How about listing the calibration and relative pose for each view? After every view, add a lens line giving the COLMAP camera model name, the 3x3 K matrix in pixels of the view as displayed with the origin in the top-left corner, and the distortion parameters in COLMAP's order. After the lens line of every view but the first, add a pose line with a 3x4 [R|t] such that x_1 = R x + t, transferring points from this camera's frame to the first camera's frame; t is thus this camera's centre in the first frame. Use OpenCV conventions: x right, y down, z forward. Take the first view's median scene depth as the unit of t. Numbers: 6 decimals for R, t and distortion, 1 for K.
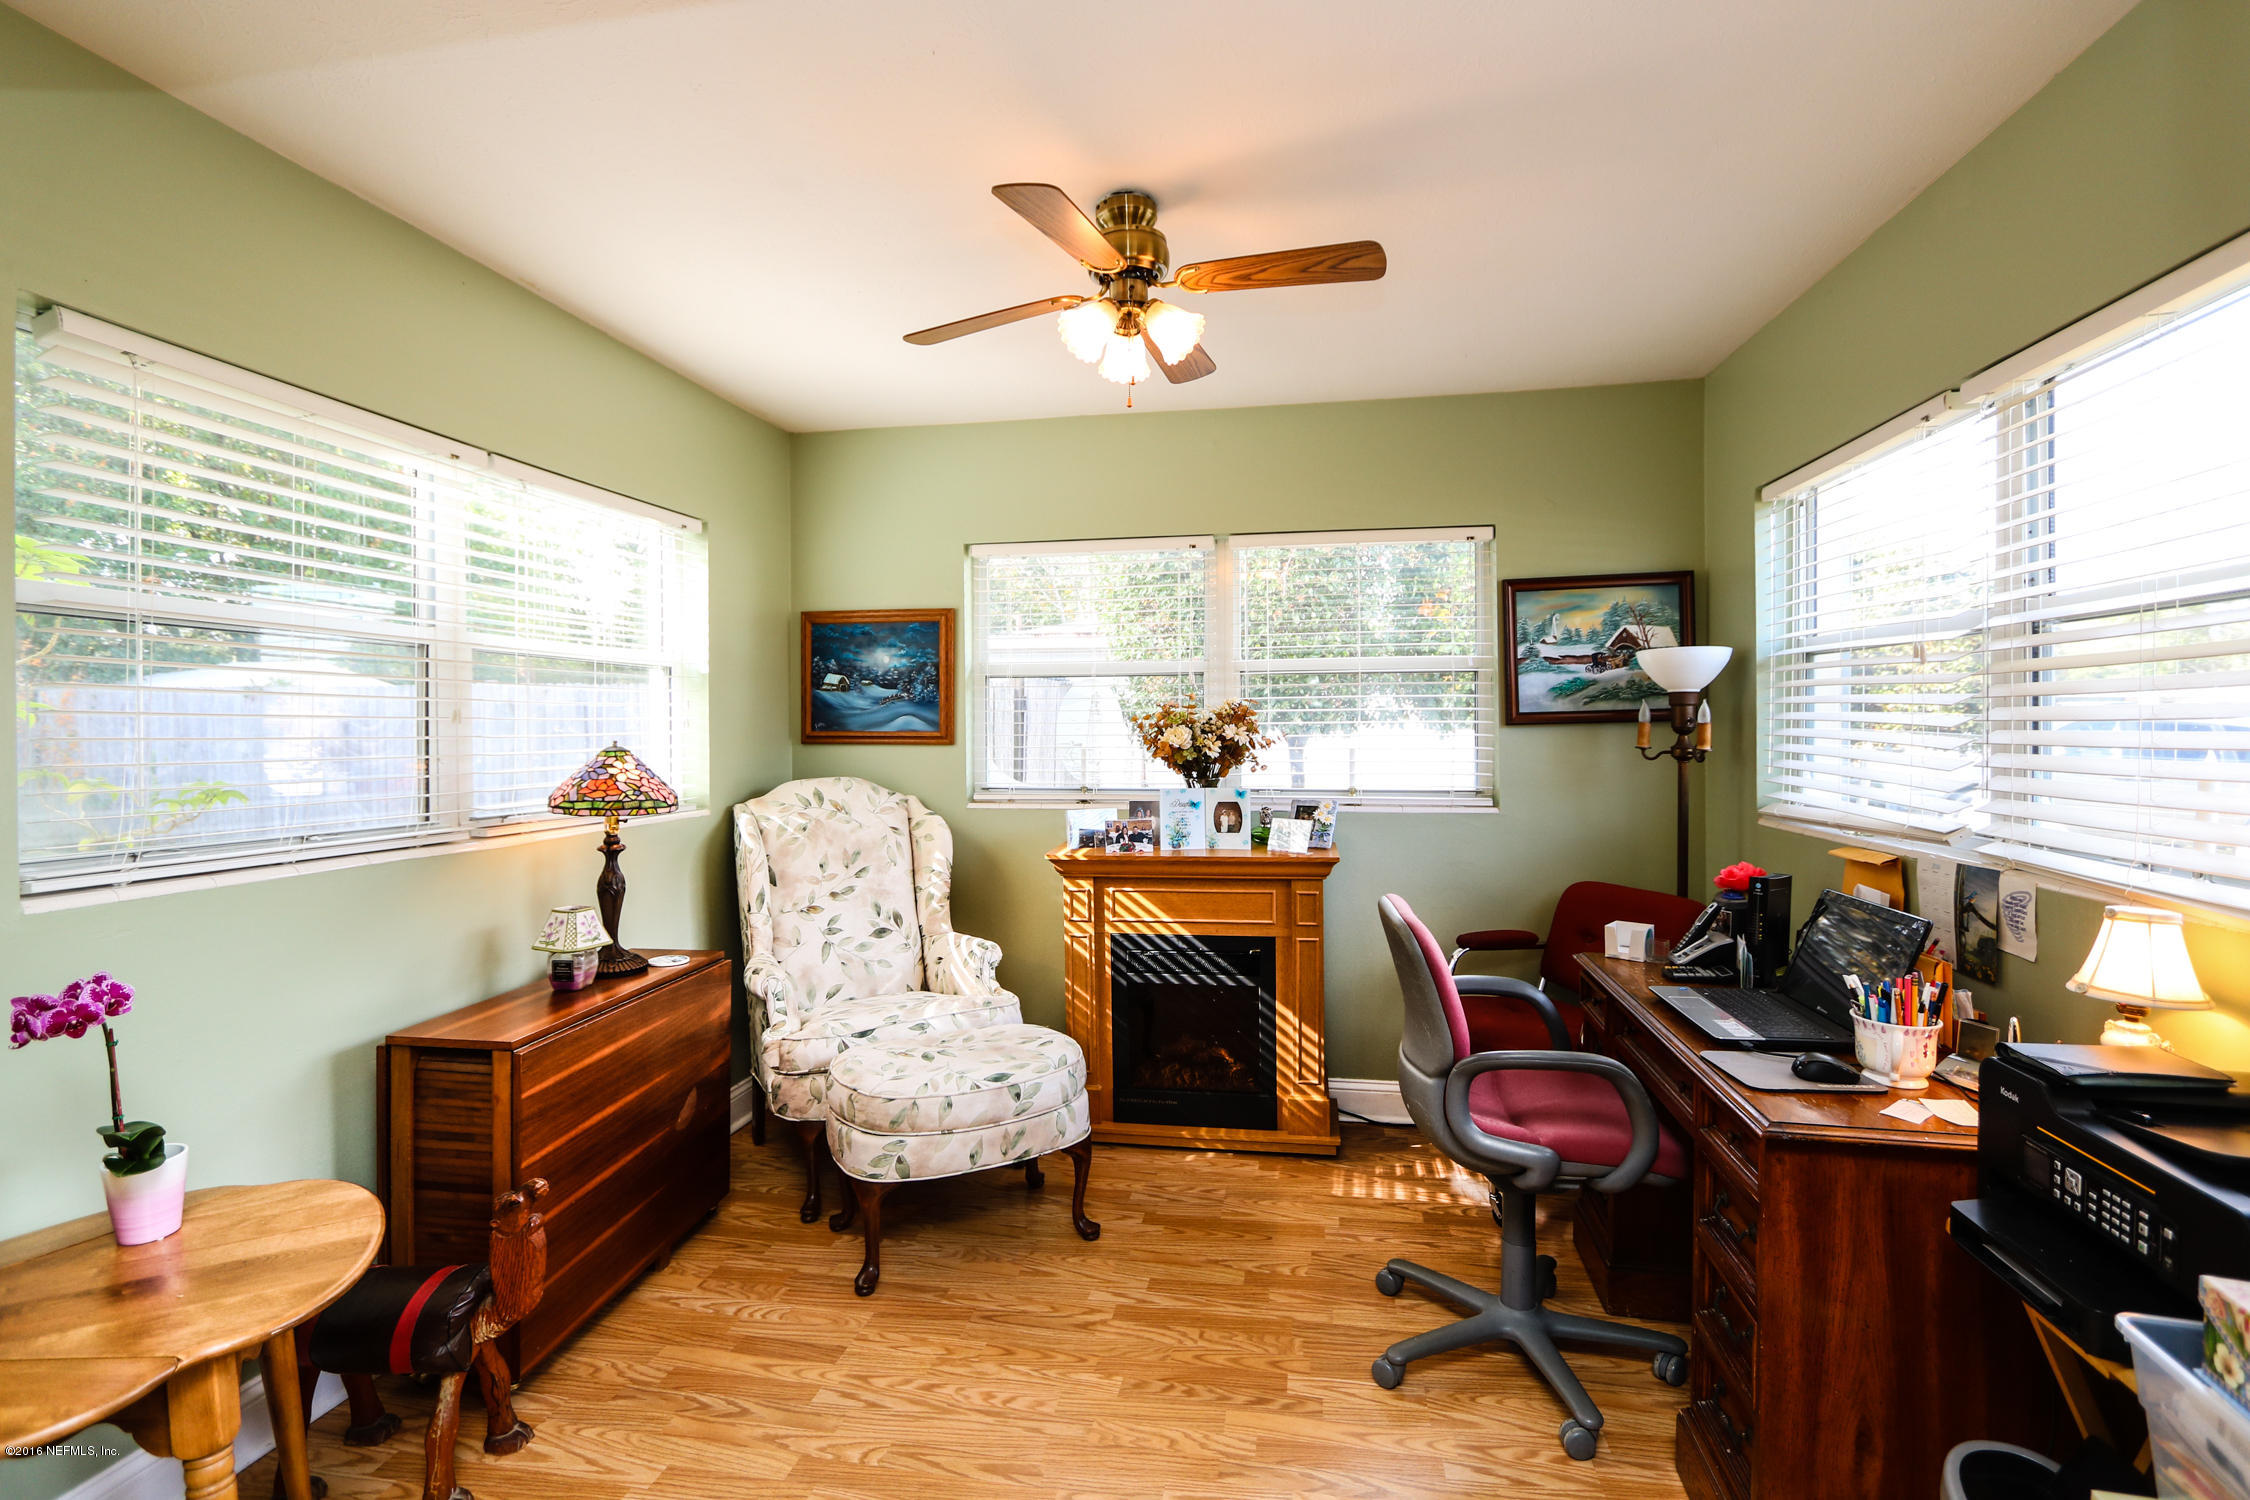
lens RADIAL K [[1057.1, 0, 1118.7], [0, 1057.1, 731.5], [0, 0, 1]] dist [-0.016402, 0.000542]
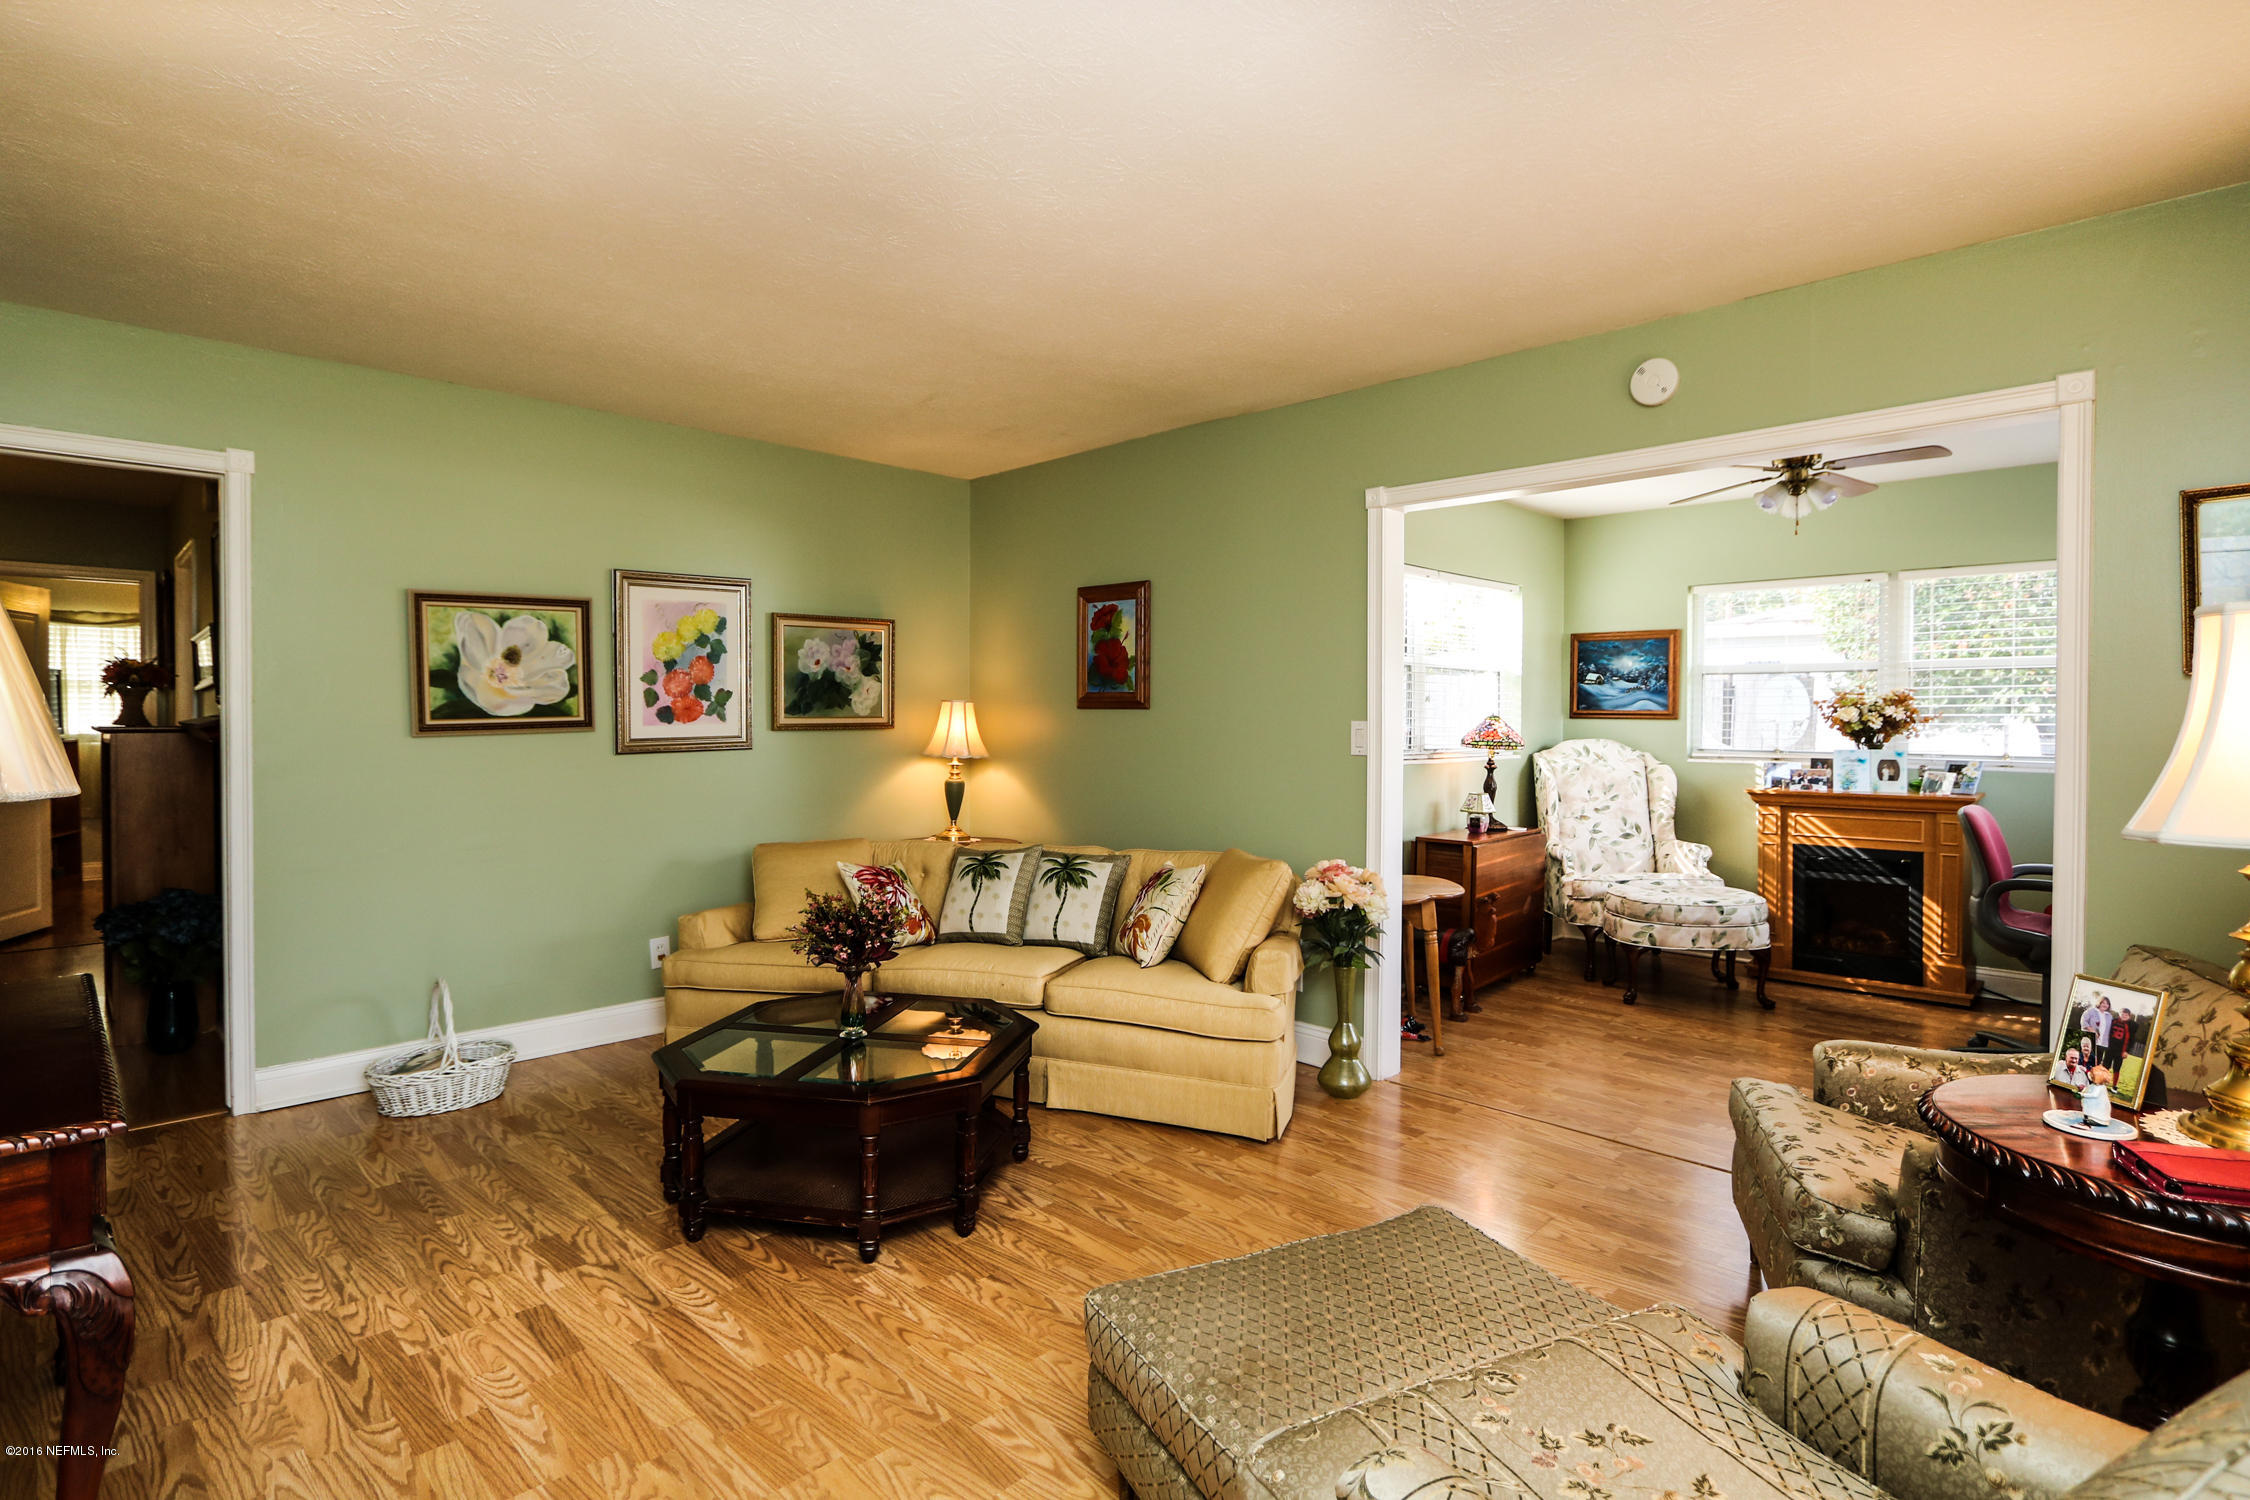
lens RADIAL K [[1102.4, 0, 1114.4], [0, 1102.4, 734.1], [0, 0, 1]] dist [-0.012898, -0.000152]
pose [[0.823287, 0.017899, -0.567343, 0.080135], [-0.011045, 0.999819, 0.015517, 0.020181], [0.567517, -0.006508, 0.823336, -0.839664]]
